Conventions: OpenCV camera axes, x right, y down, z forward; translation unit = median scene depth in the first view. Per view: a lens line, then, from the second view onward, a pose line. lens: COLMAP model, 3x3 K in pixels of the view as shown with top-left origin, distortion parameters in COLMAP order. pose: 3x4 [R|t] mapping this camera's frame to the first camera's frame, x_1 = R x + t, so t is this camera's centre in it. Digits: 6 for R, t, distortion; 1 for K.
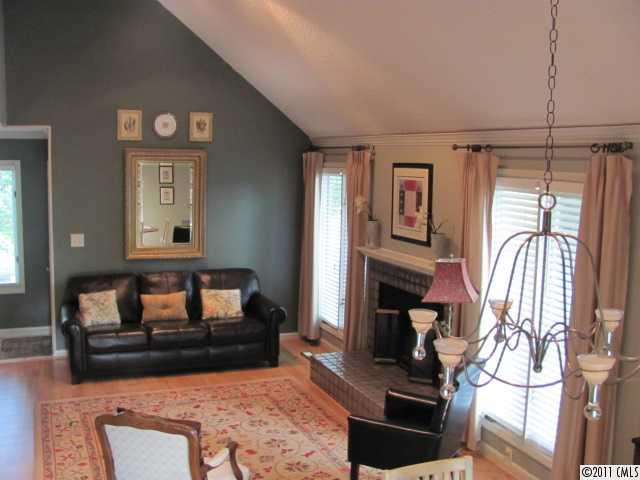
lens RADIAL K [[674.7, 0, 320.0], [0, 674.7, 240.0], [0, 0, 1]] dist [-0.191742, 0.127294]
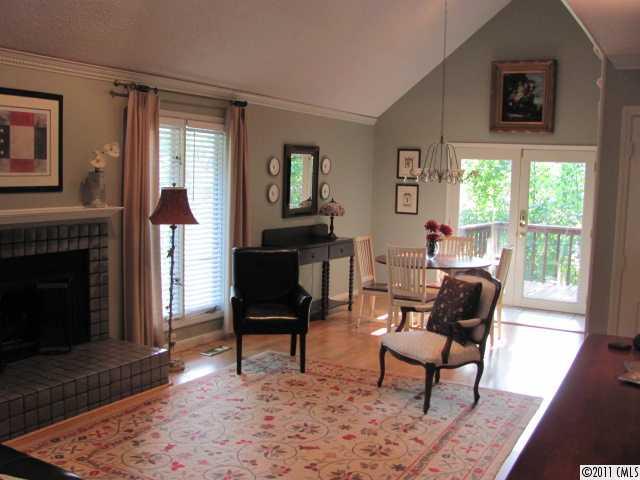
lens RADIAL K [[674.7, 0, 320.0], [0, 674.7, 240.0], [0, 0, 1]] dist [-0.191742, 0.127294]
pose [[-0.619744, -0.119033, 0.775724, -0.710409], [0.046964, 0.981035, 0.188057, -0.072160], [-0.783397, 0.152978, -0.602400, 1.260138]]
